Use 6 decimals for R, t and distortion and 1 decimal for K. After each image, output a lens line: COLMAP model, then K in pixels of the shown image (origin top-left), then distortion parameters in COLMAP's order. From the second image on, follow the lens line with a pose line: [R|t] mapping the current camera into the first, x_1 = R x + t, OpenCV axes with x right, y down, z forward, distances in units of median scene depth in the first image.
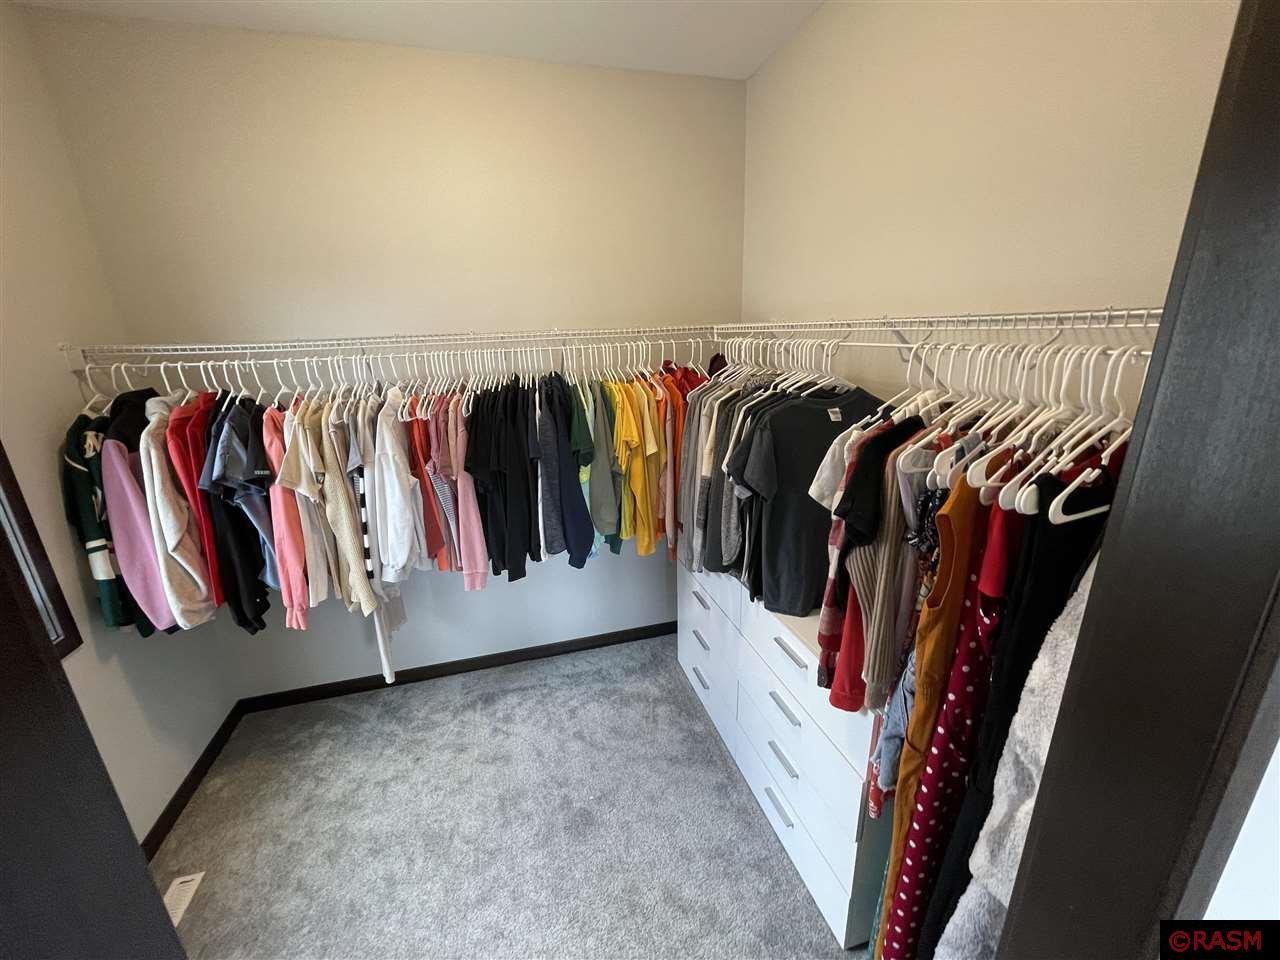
lens RADIAL K [[516.0, 0, 643.5], [0, 516.0, 489.9], [0, 0, 1]] dist [-0.003249, 0.001686]
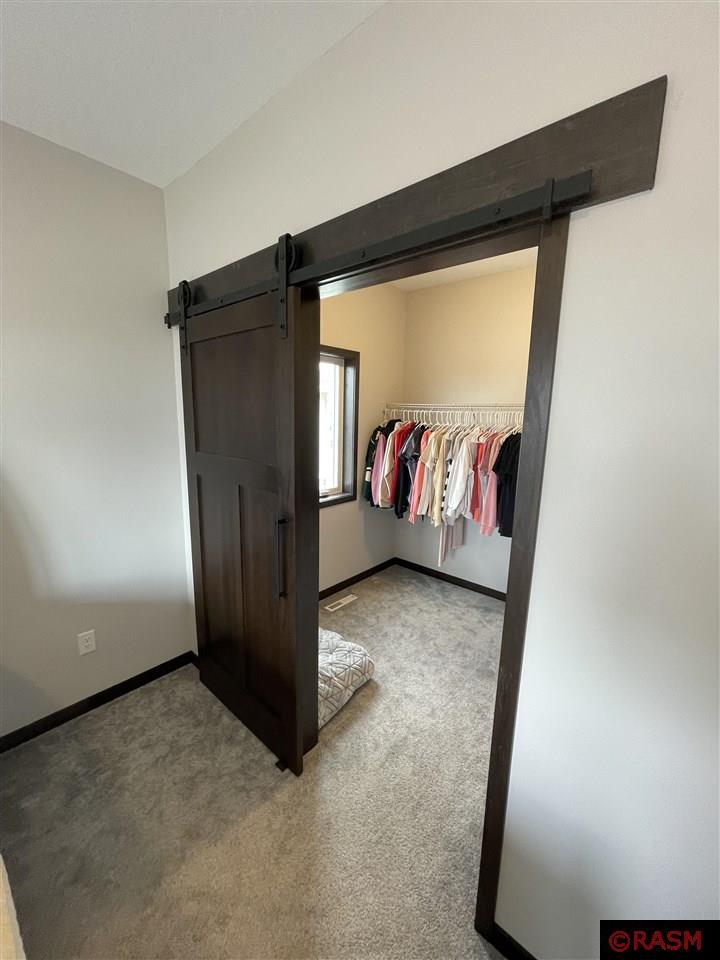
lens RADIAL K [[387.0, 0, 355.2], [0, 387.0, 477.4], [0, 0, 1]] dist [-0.003249, 0.001686]
pose [[0.539956, 0.185319, -0.821039, 0.609258], [-0.285981, 0.957823, 0.028118, 0.100245], [0.791620, 0.219619, 0.570180, -0.253764]]
